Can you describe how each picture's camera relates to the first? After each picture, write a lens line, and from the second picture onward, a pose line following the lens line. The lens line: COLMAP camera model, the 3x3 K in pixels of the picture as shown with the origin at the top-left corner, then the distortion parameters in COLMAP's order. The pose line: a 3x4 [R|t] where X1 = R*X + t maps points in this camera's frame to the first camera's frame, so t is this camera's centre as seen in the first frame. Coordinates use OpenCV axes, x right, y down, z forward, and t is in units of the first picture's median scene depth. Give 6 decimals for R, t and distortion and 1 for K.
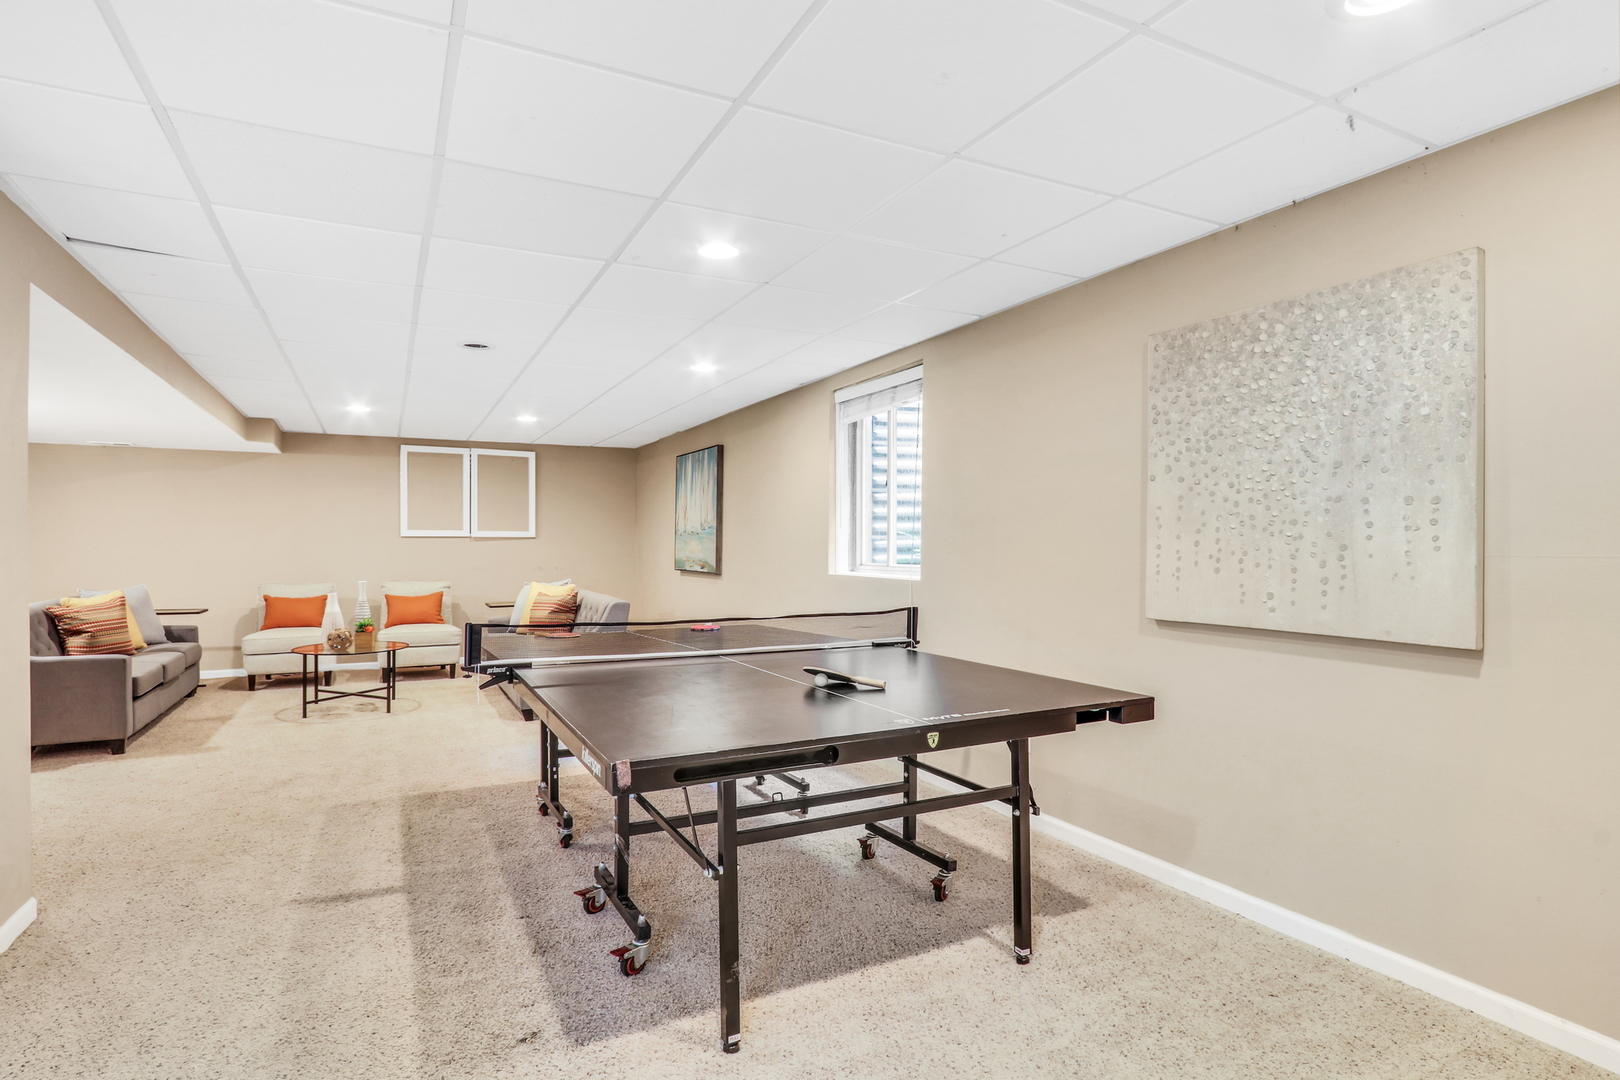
lens RADIAL K [[841.9, 0, 806.8], [0, 841.9, 544.1], [0, 0, 1]] dist [-0.002477, -0.000244]
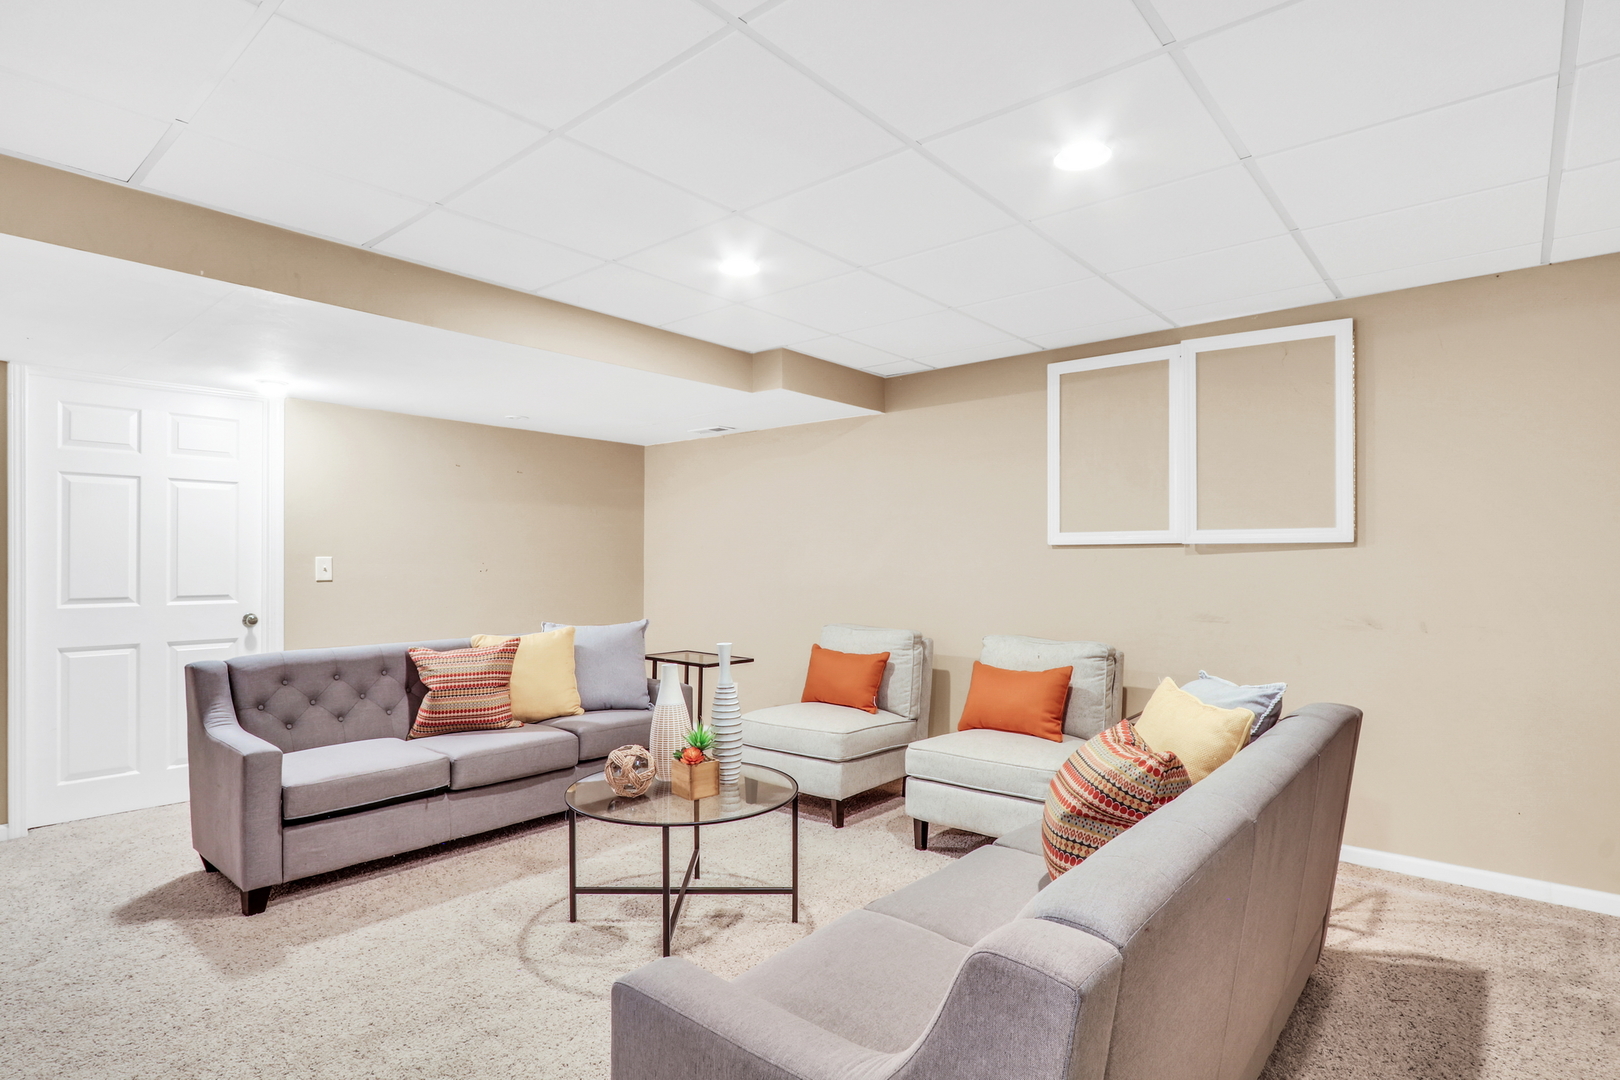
lens RADIAL K [[841.9, 0, 810.3], [0, 841.9, 566.3], [0, 0, 1]] dist [-0.002477, -0.000244]
pose [[0.401890, -0.000356, -0.915688, -0.078802], [-0.002898, 0.999994, -0.001660, 0.004753], [0.915683, 0.003321, 0.401887, 0.672718]]
